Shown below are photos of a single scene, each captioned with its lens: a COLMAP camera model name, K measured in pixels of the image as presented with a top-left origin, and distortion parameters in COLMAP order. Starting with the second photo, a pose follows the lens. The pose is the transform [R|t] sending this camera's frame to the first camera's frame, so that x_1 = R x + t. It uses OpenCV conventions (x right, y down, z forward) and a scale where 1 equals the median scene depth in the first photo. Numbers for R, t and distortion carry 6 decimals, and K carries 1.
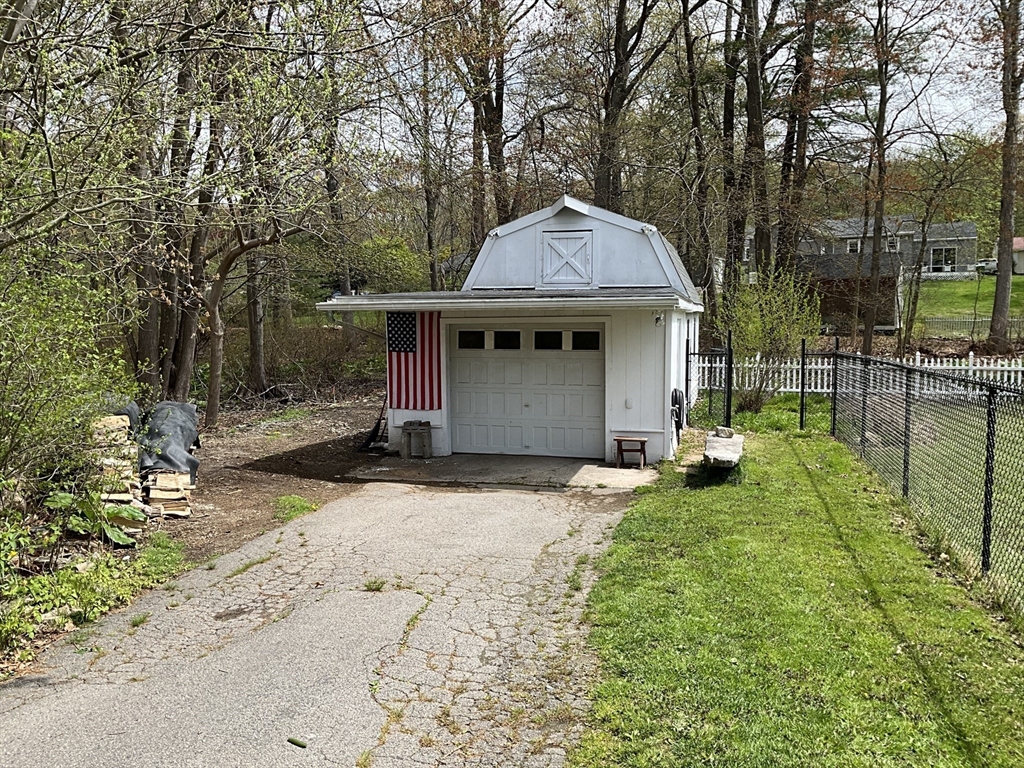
lens RADIAL K [[843.9, 0, 509.4], [0, 843.9, 384.2], [0, 0, 1]] dist [0.120392, -0.239004]
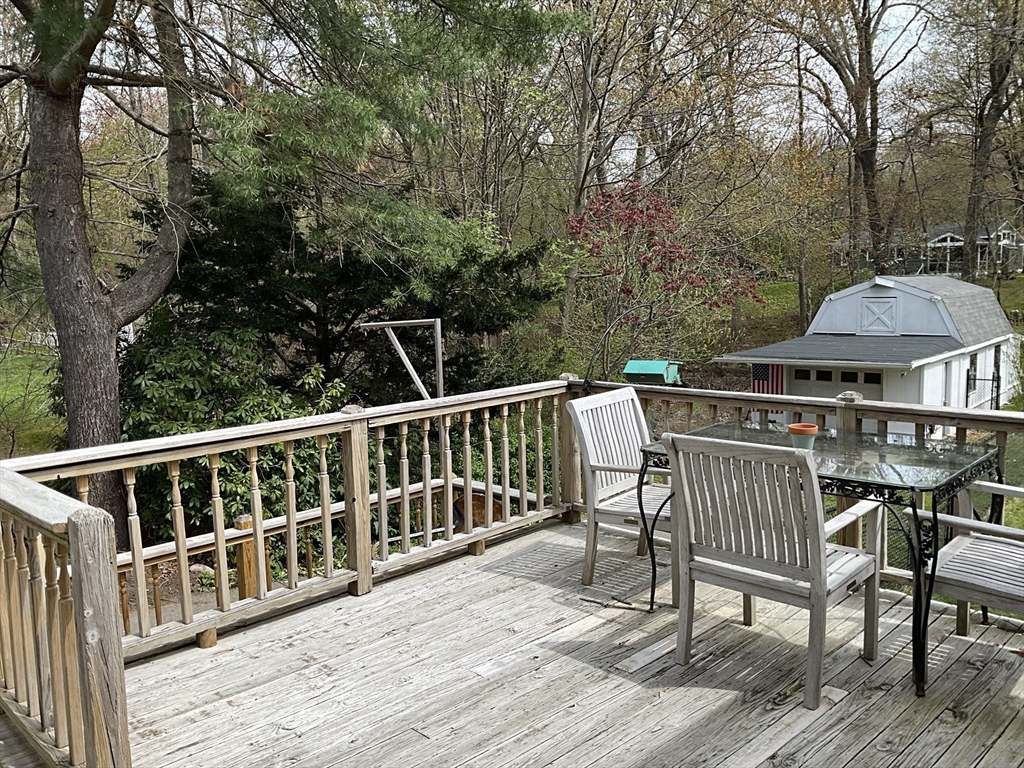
lens RADIAL K [[843.9, 0, 509.4], [0, 843.9, 384.2], [0, 0, 1]] dist [0.120392, -0.239004]
pose [[0.897843, 0.031609, -0.439180, 0.152024], [-0.011644, 0.998776, 0.048080, -0.090665], [0.440162, -0.038054, 0.897112, -0.679549]]
